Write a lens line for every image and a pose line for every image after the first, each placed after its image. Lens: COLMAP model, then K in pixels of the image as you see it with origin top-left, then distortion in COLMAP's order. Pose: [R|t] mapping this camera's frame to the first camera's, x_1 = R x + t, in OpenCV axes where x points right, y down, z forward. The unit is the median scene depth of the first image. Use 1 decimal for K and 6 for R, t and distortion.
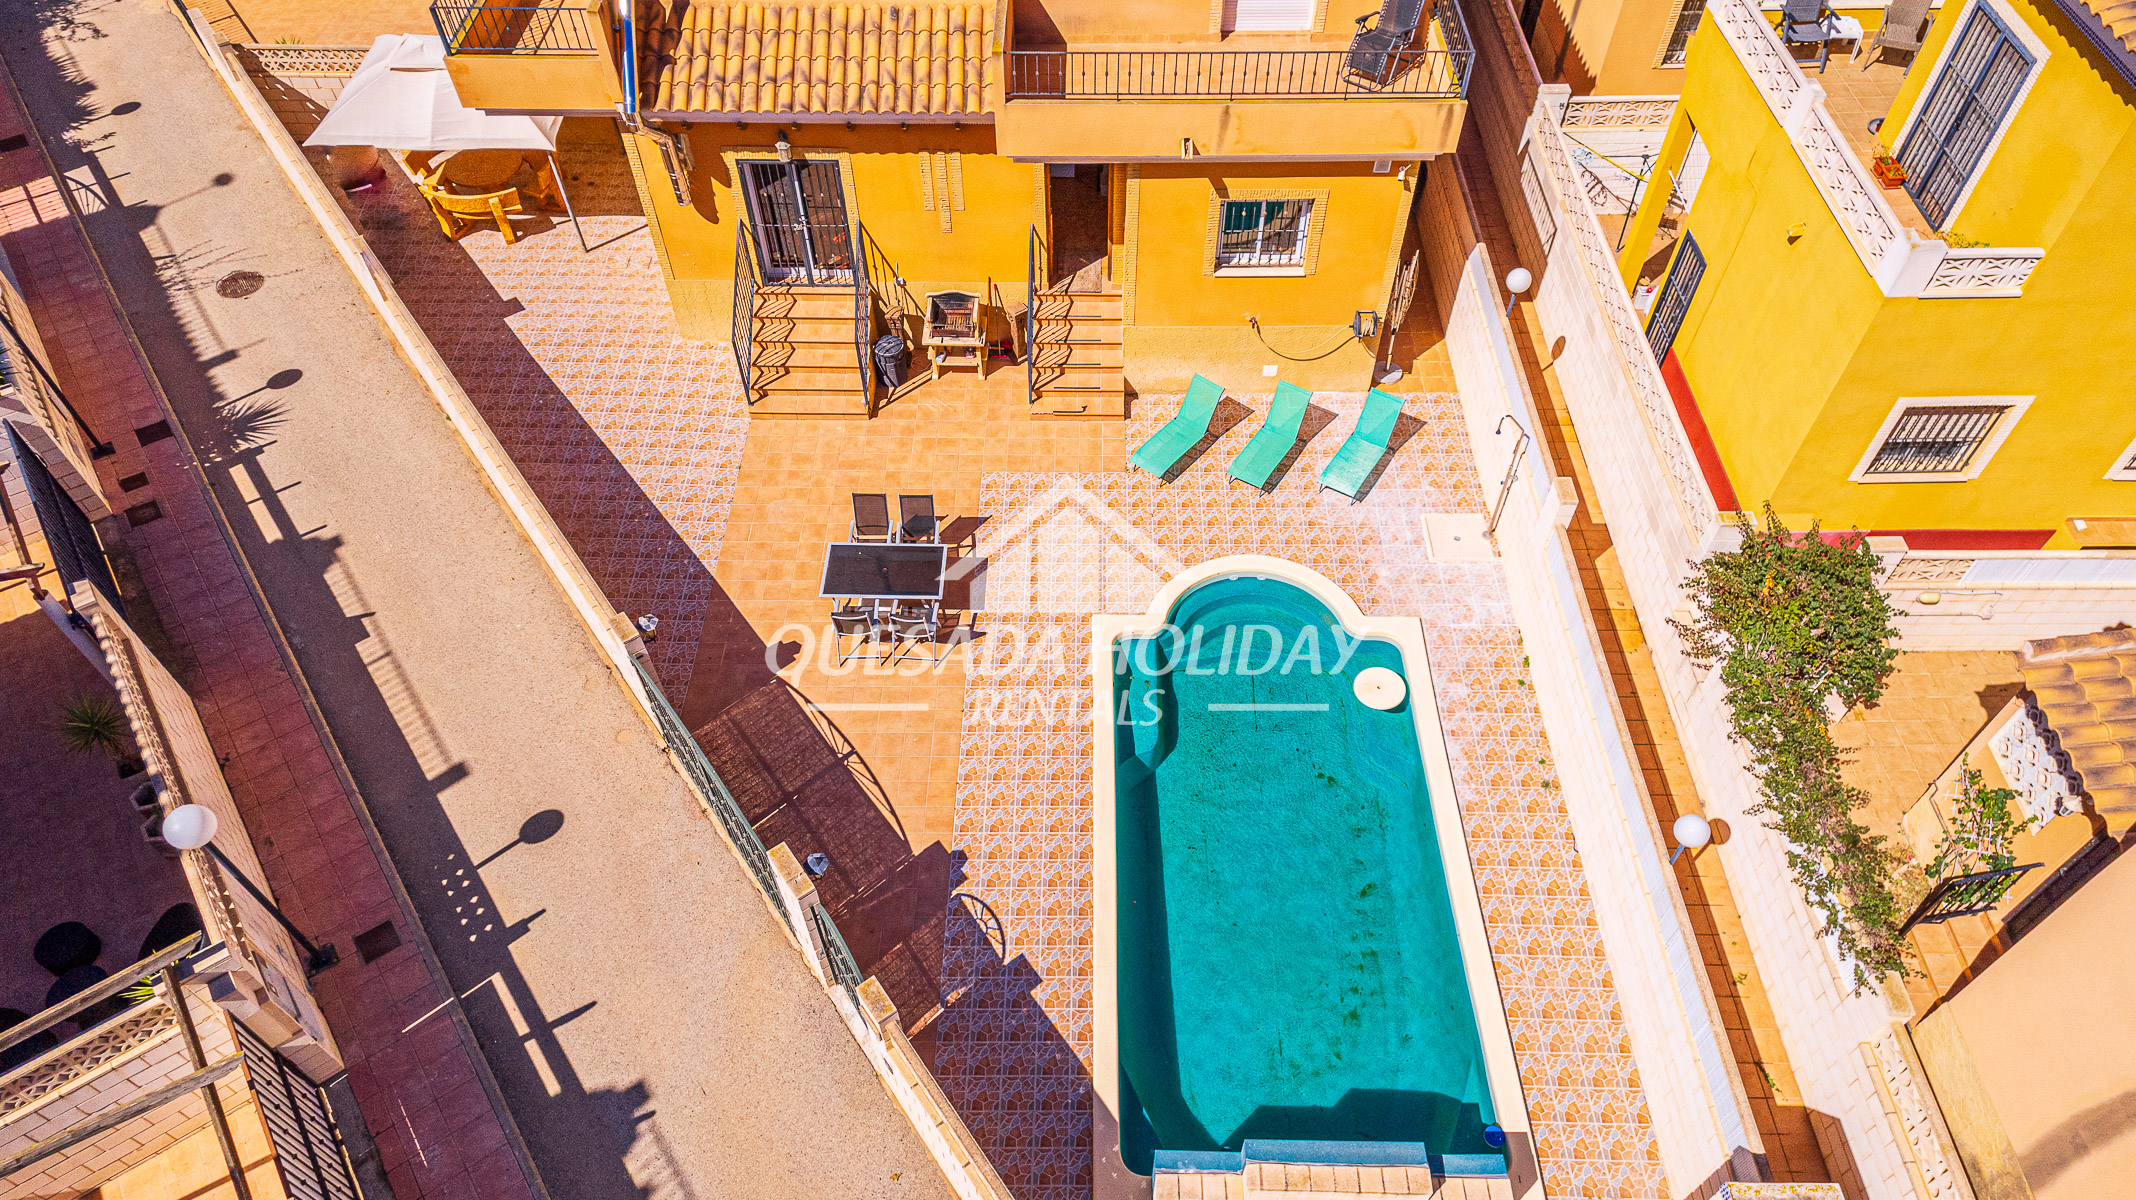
lens RADIAL K [[1325.2, 0, 1070.0], [0, 1325.2, 617.6], [0, 0, 1]] dist [0.093573, -0.073318]
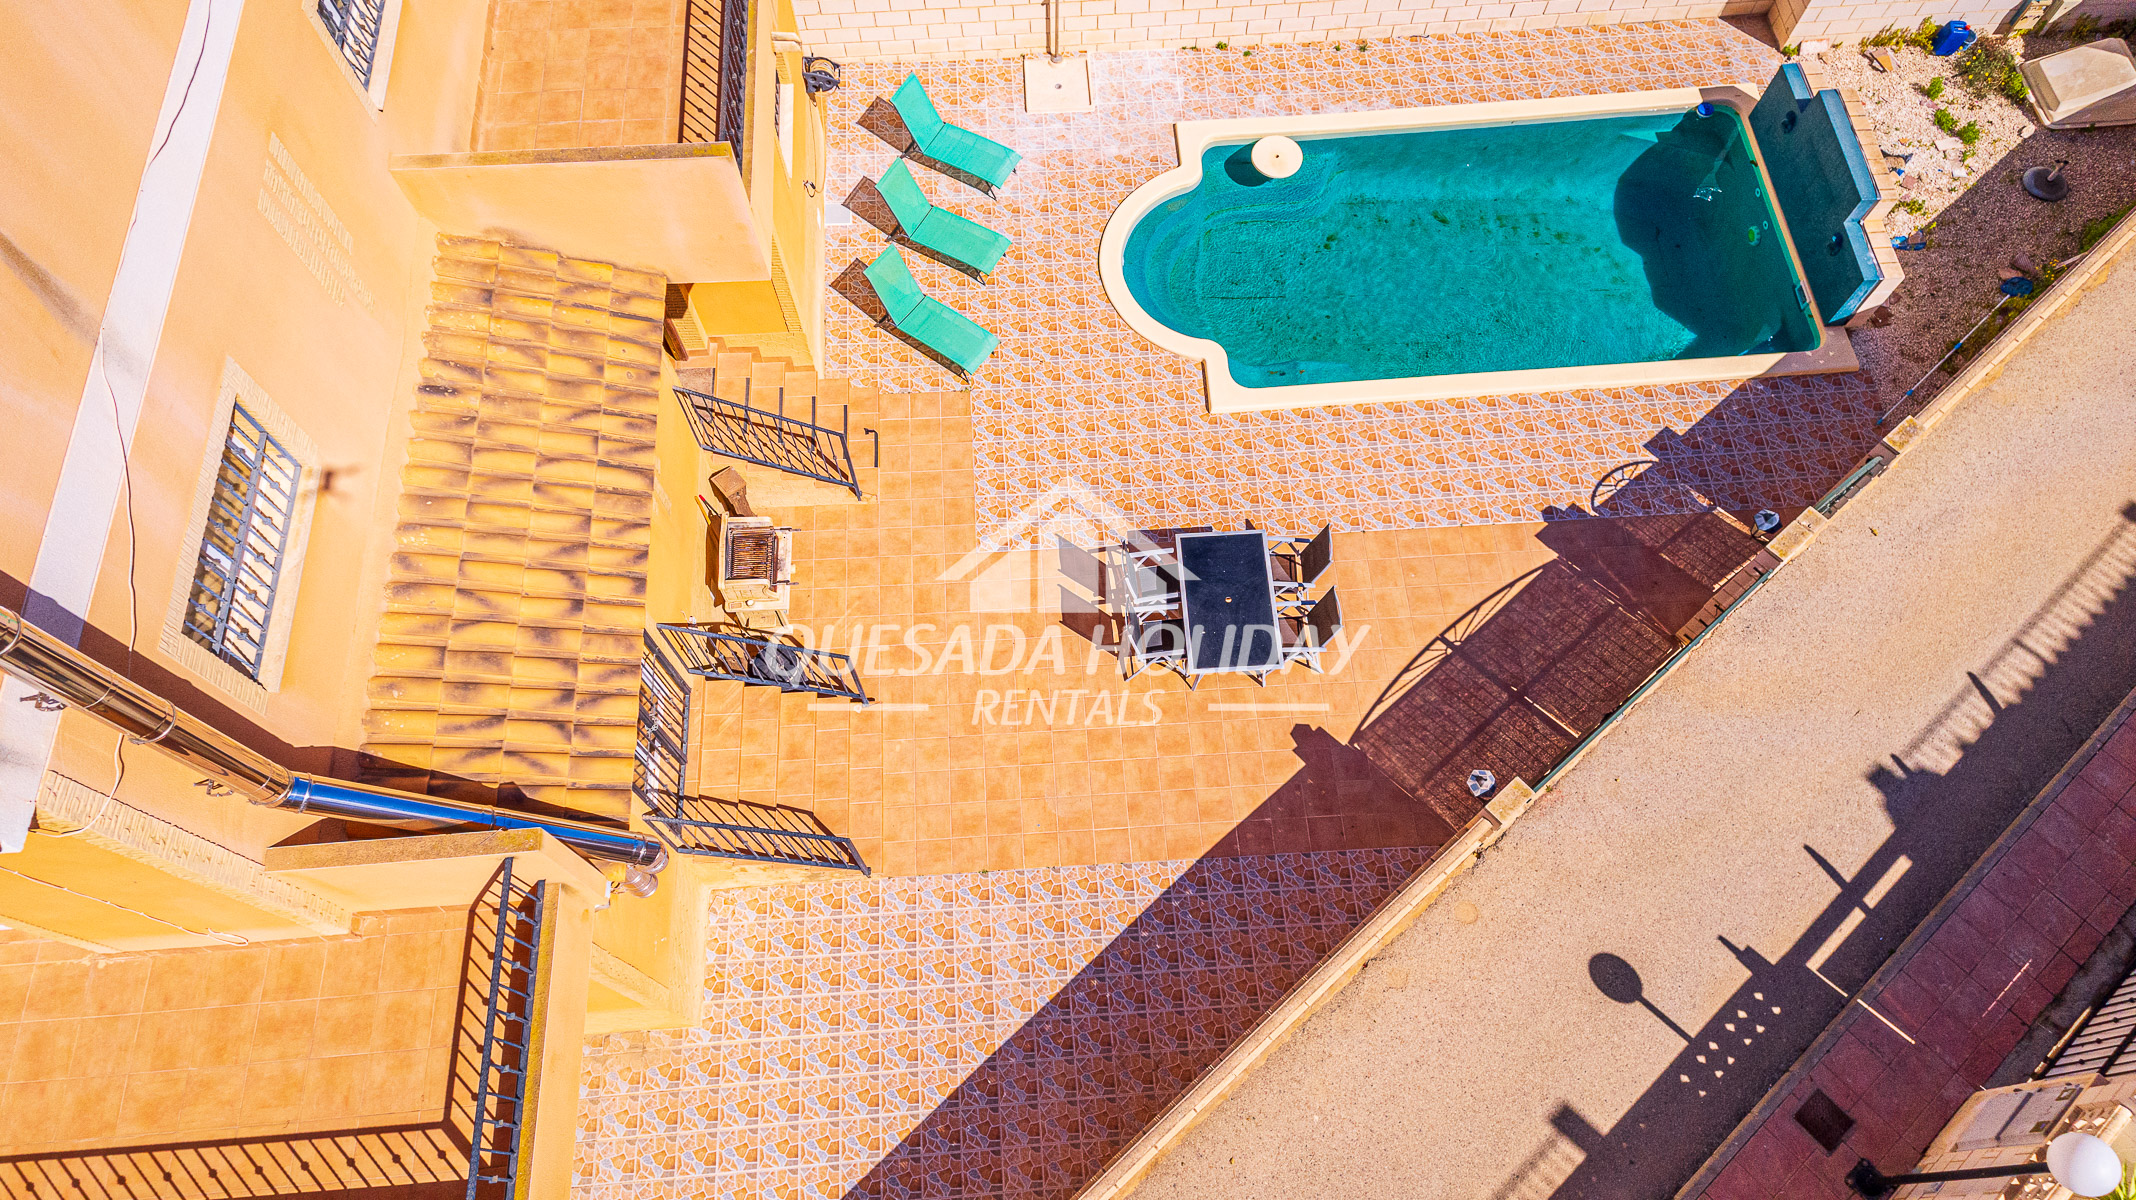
lens RADIAL K [[1331.1, 0, 1071.6], [0, 1331.1, 615.1], [0, 0, 1]] dist [0.108456, -0.102851]
pose [[-0.077061, -0.903799, 0.420961, -0.444923], [0.772491, 0.212807, 0.598307, -0.542720], [-0.630333, 0.371294, 0.681778, 0.495264]]
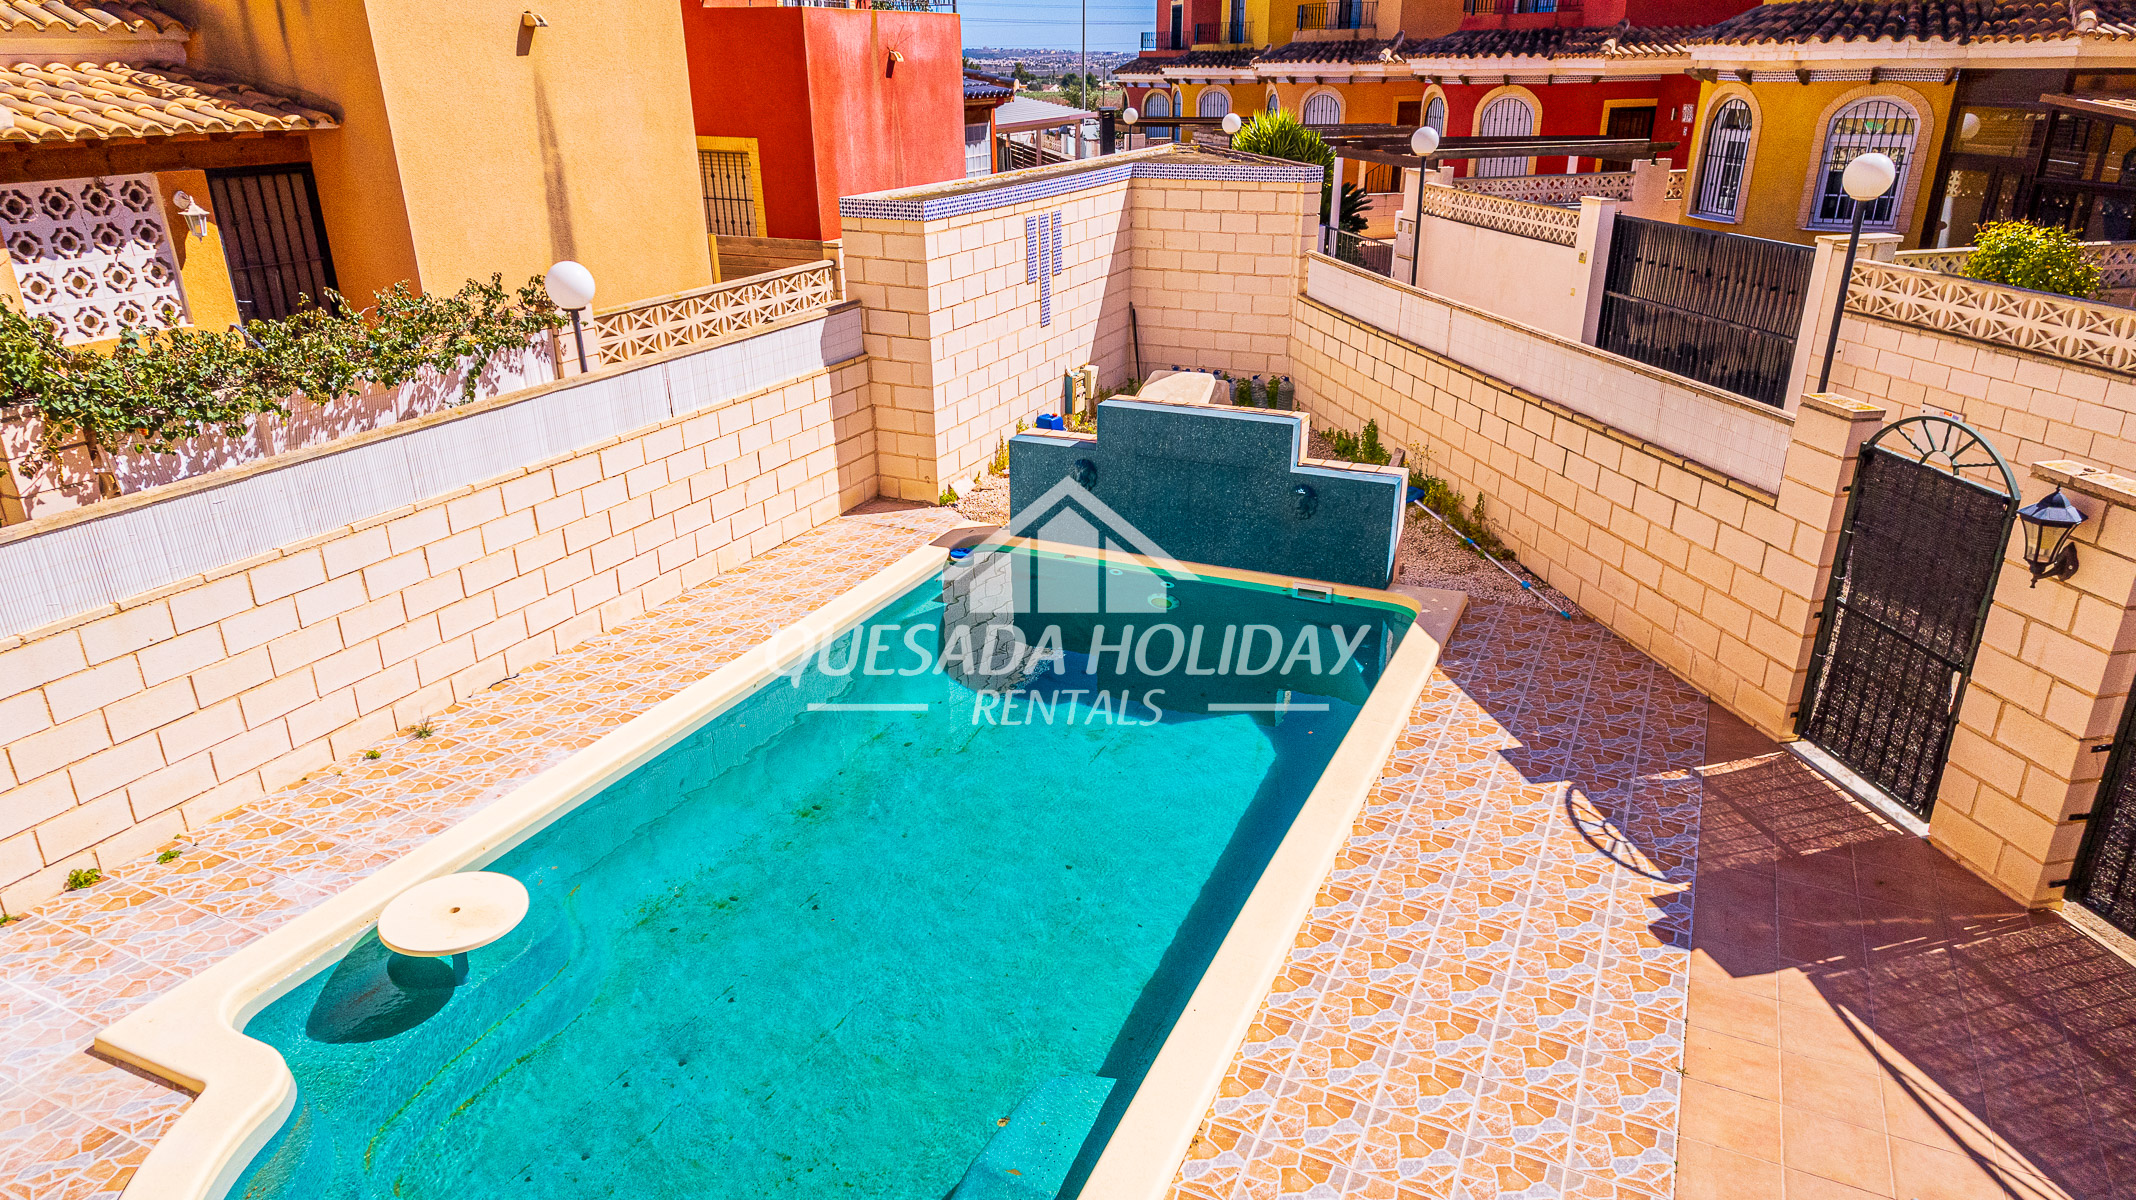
lens RADIAL K [[1325.2, 0, 1070.0], [0, 1325.2, 617.6], [0, 0, 1]] dist [0.093573, -0.073318]
pose [[-0.910747, -0.149555, 0.384933, -0.051365], [0.324910, 0.315843, 0.891446, -0.231462], [-0.254899, 0.936950, -0.239061, 0.889359]]
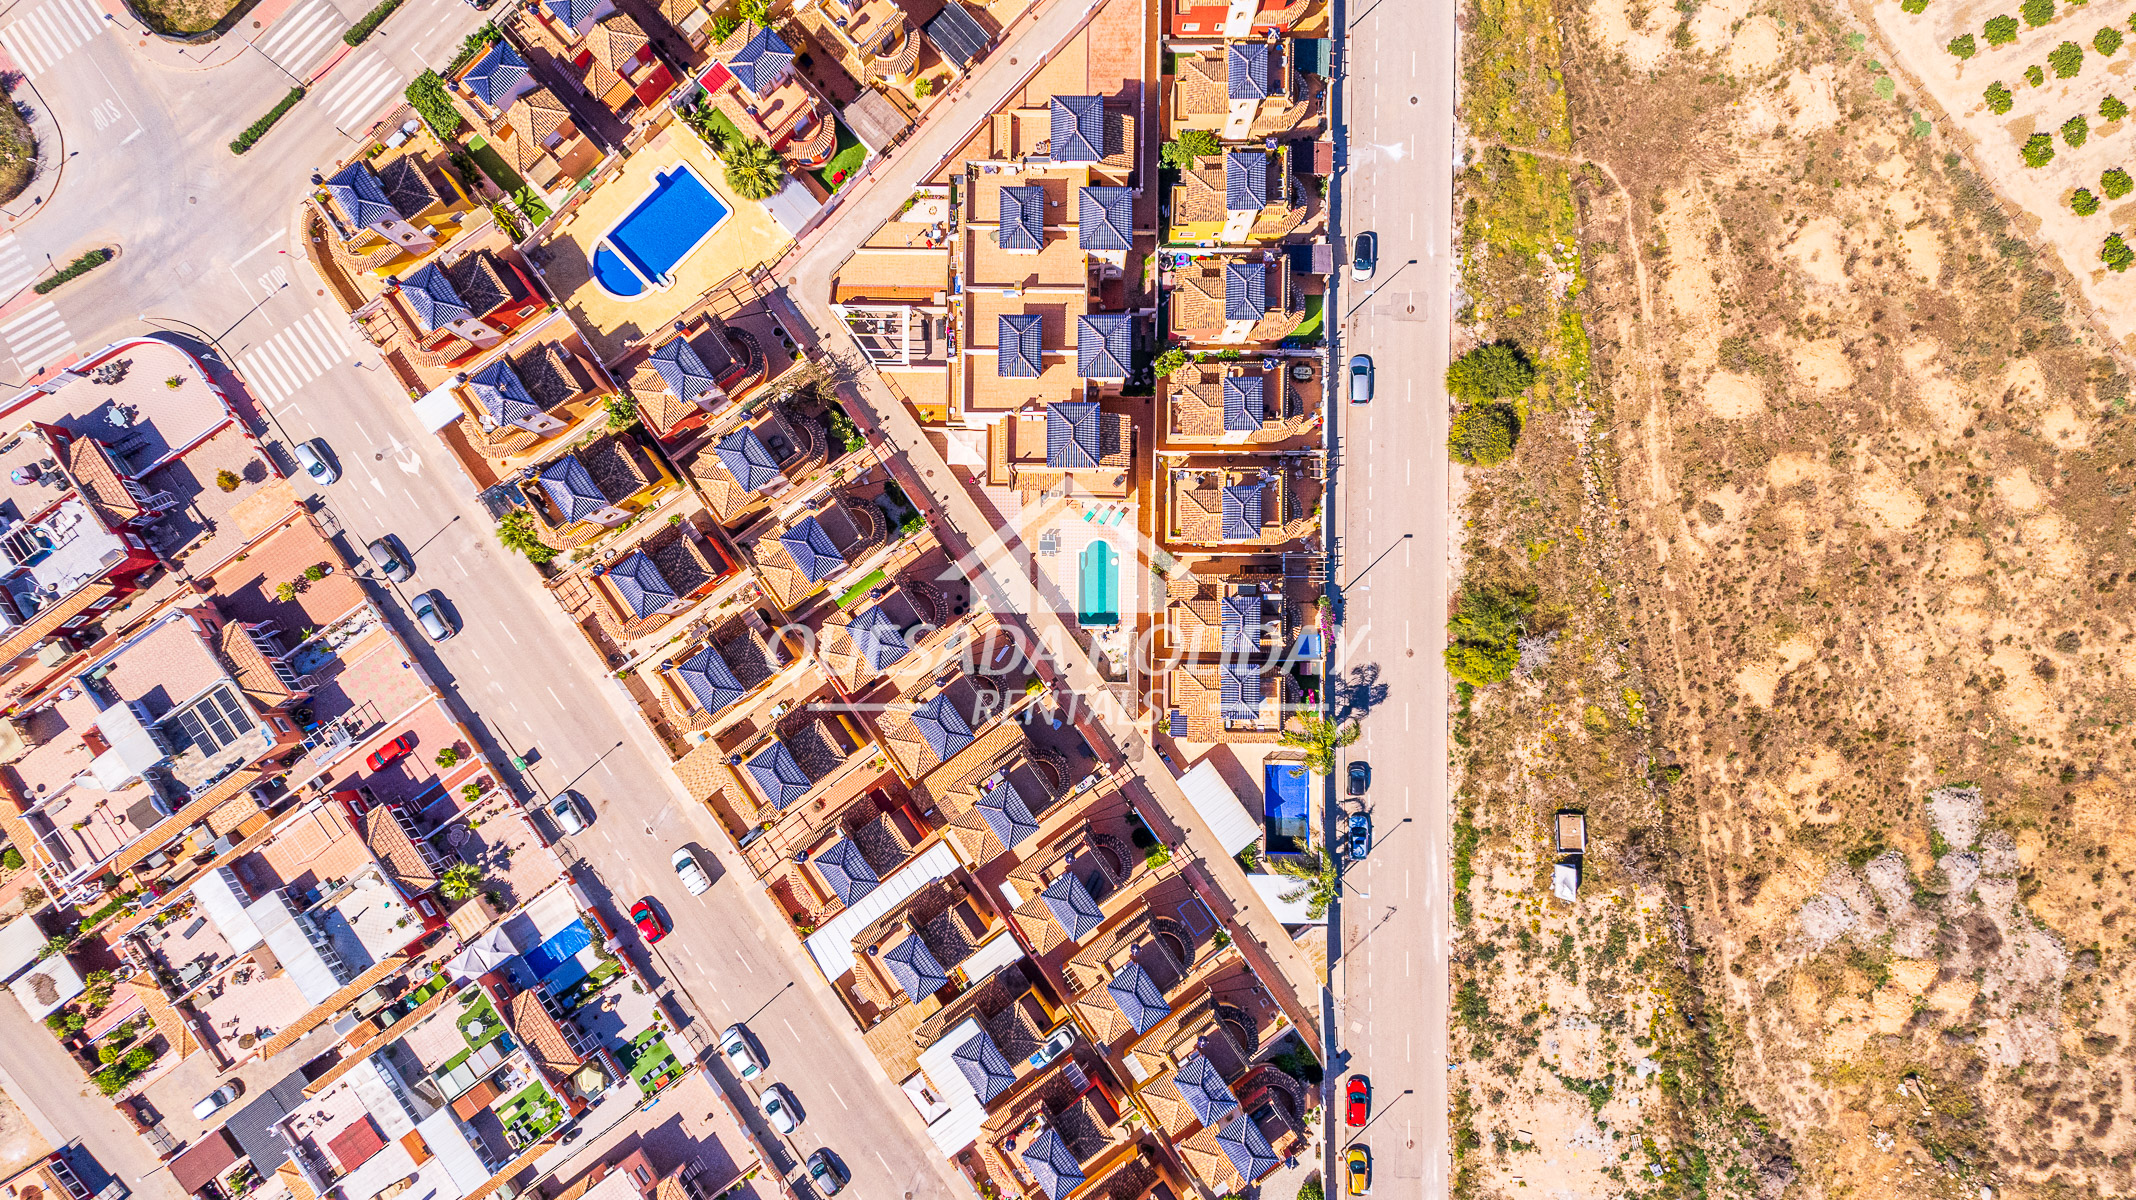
lens RADIAL K [[1325.2, 0, 1070.0], [0, 1325.2, 617.6], [0, 0, 1]] dist [0.093573, -0.073318]
pose [[0.999996, 0.002745, -0.000557, -0.011333], [-0.001843, 0.794563, 0.607179, -3.872111], [0.002109, -0.607176, 0.794565, -4.688613]]
